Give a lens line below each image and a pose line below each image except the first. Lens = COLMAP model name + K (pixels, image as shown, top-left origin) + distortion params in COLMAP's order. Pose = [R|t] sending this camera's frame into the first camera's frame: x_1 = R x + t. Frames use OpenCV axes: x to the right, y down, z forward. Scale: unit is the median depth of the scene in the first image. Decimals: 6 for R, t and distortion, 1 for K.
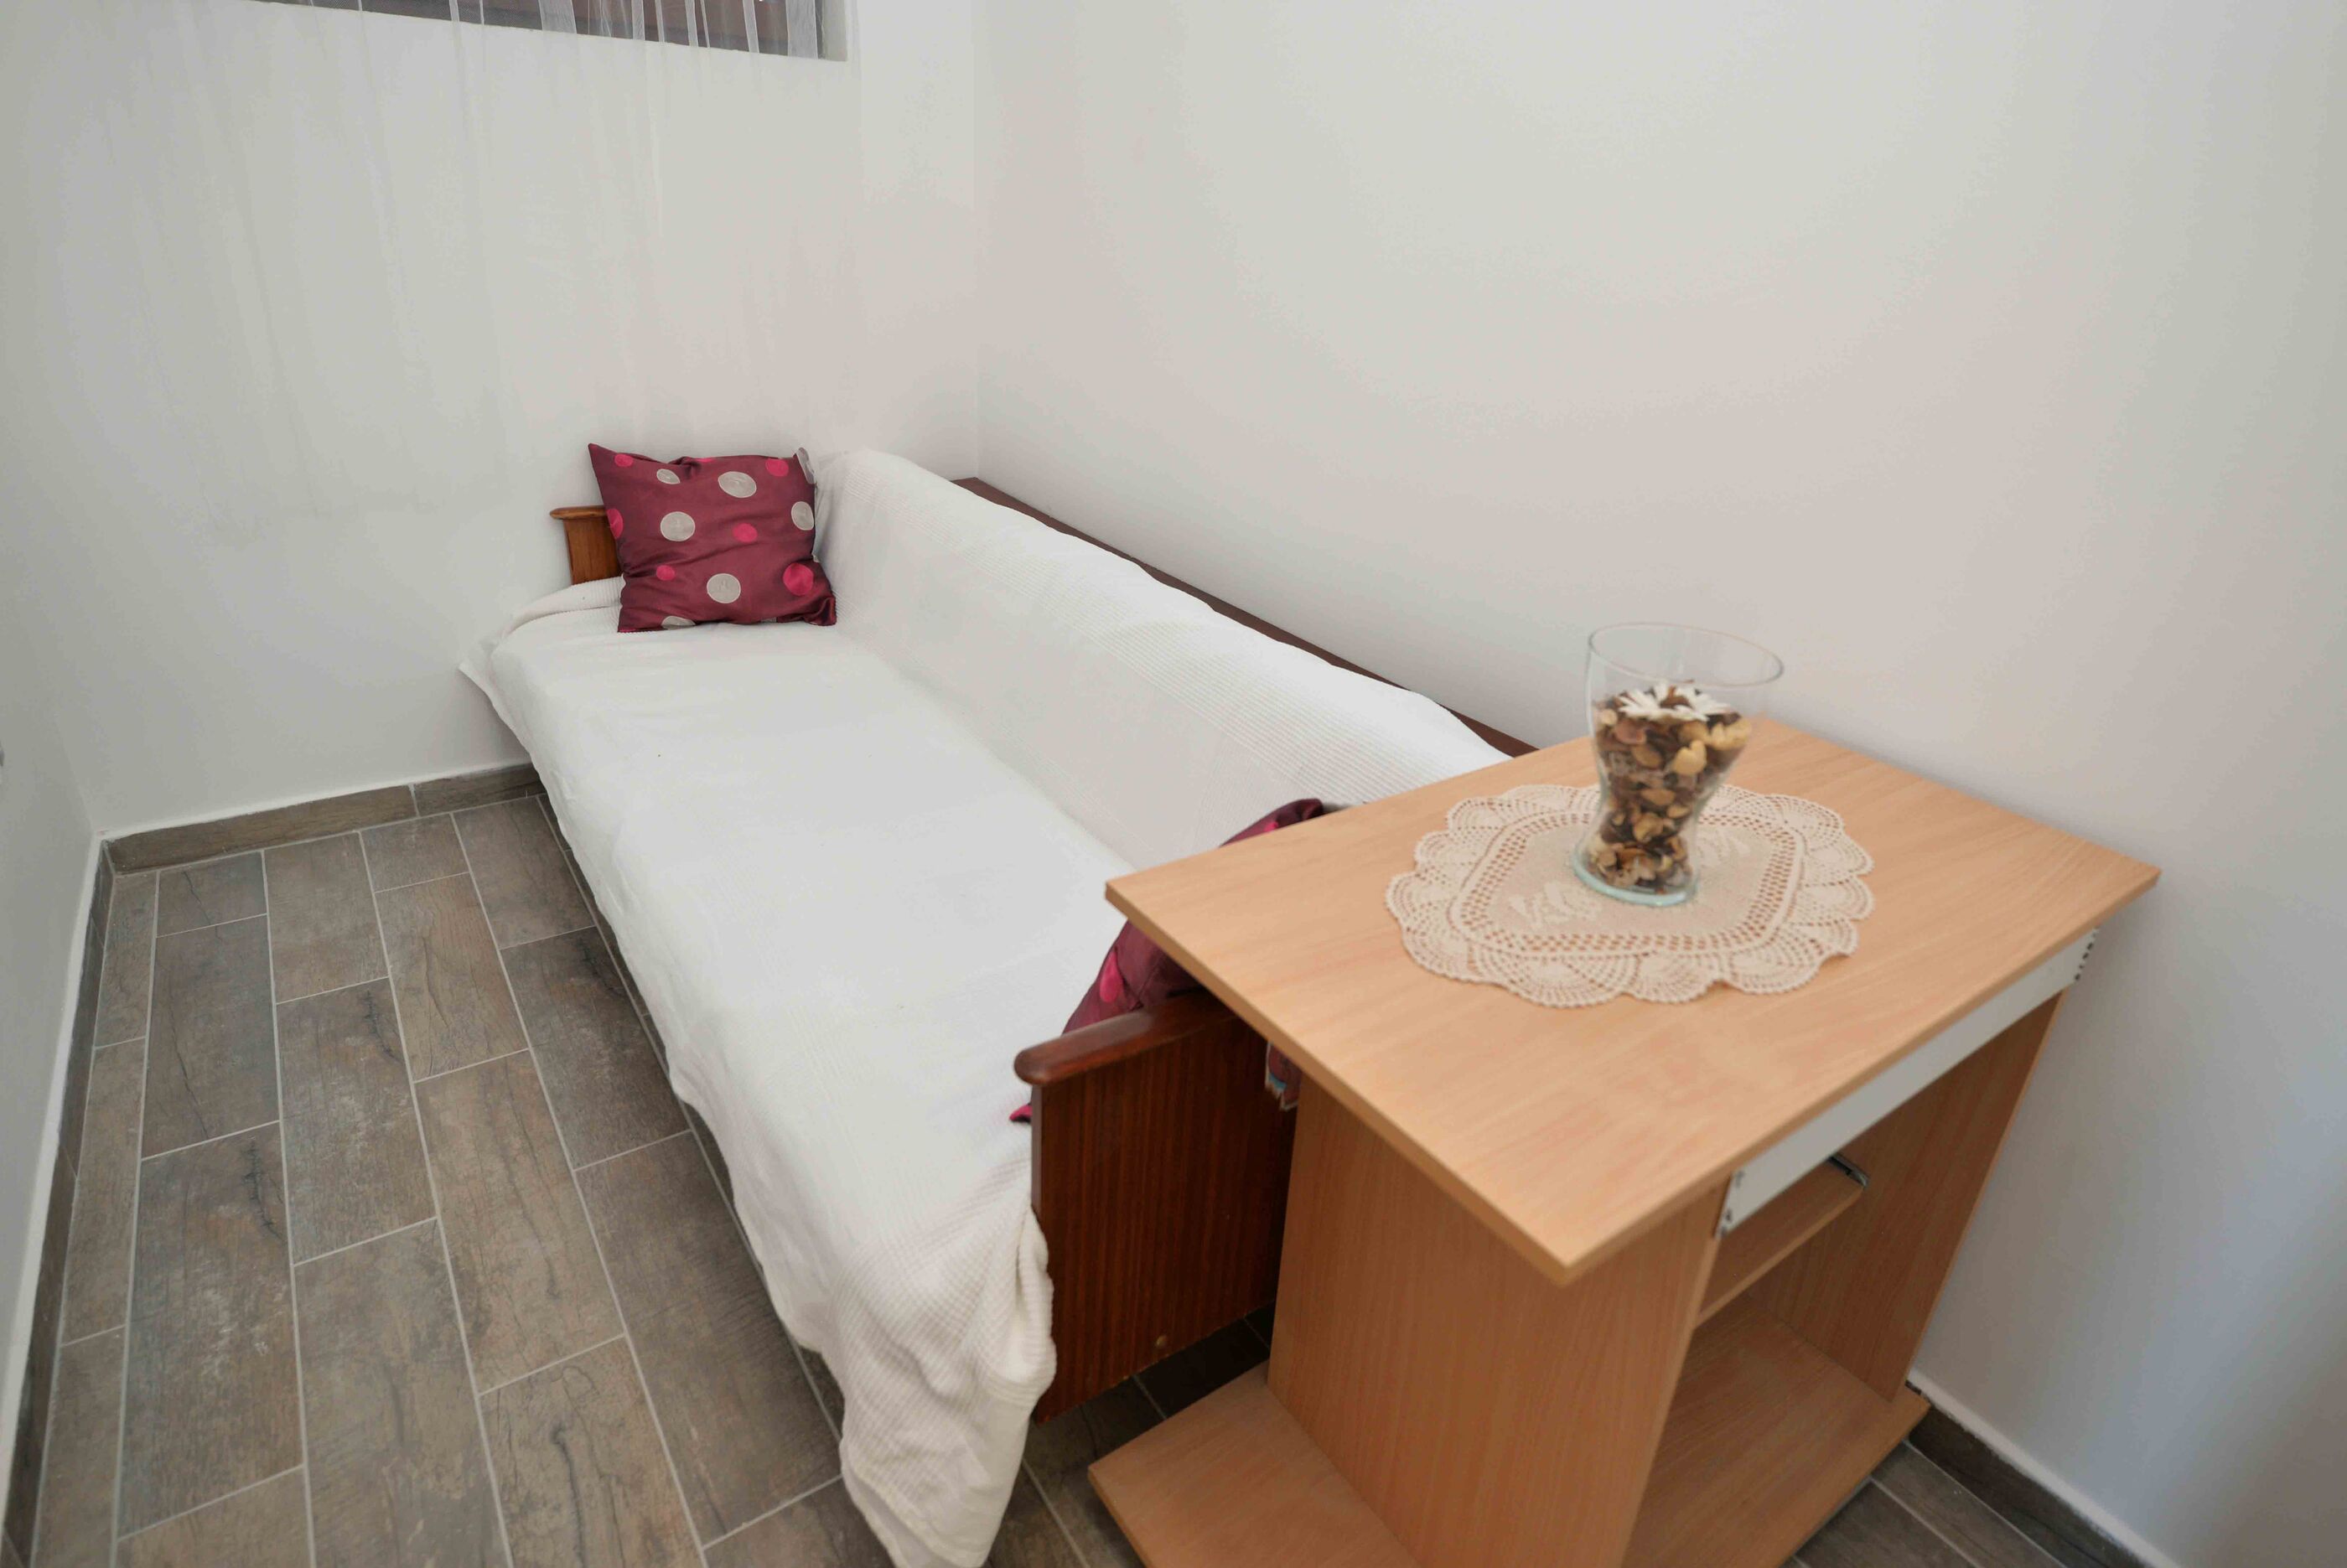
lens RADIAL K [[1276.0, 0, 1173.5], [0, 1276.0, 784.0], [0, 0, 1]] dist [-0.013691, 0.001214]
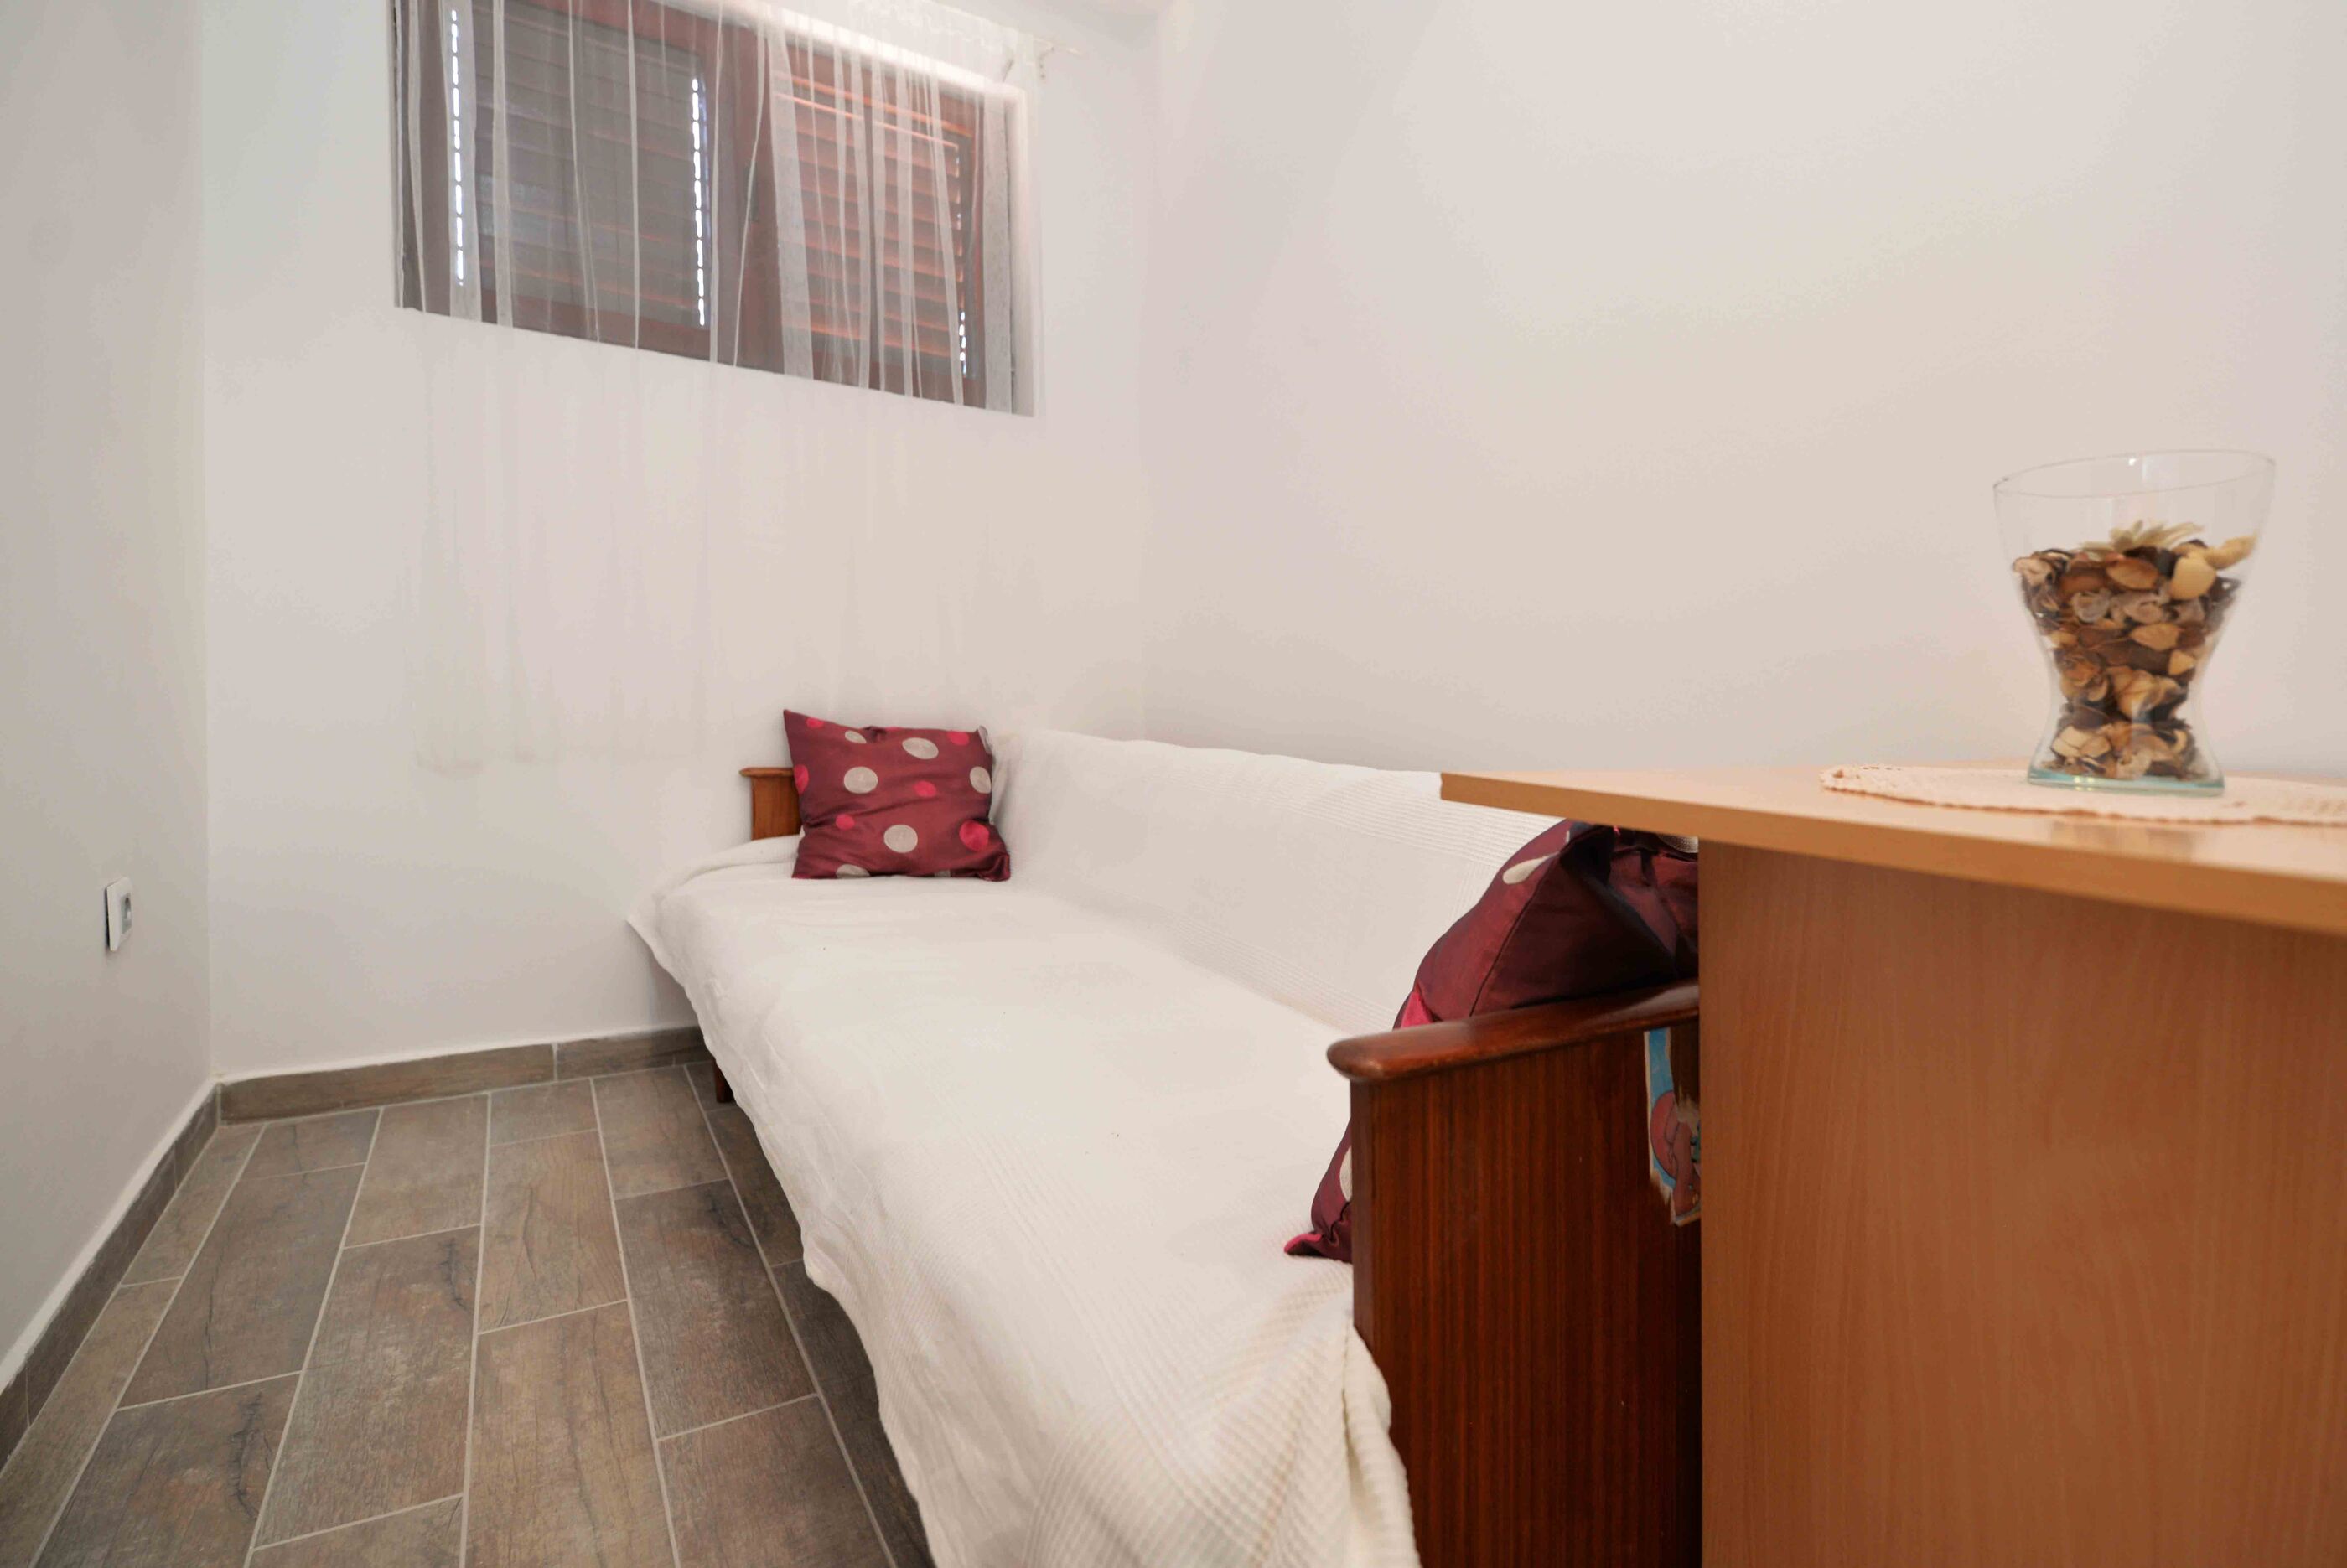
lens RADIAL K [[1138.0, 0, 1173.2], [0, 1138.0, 752.9], [0, 0, 1]] dist [0.000809, -0.013652]
pose [[0.995186, -0.067526, -0.071032, -0.090194], [0.030042, 0.900059, -0.434732, 0.210038], [0.093289, 0.430505, 0.897754, 0.237175]]
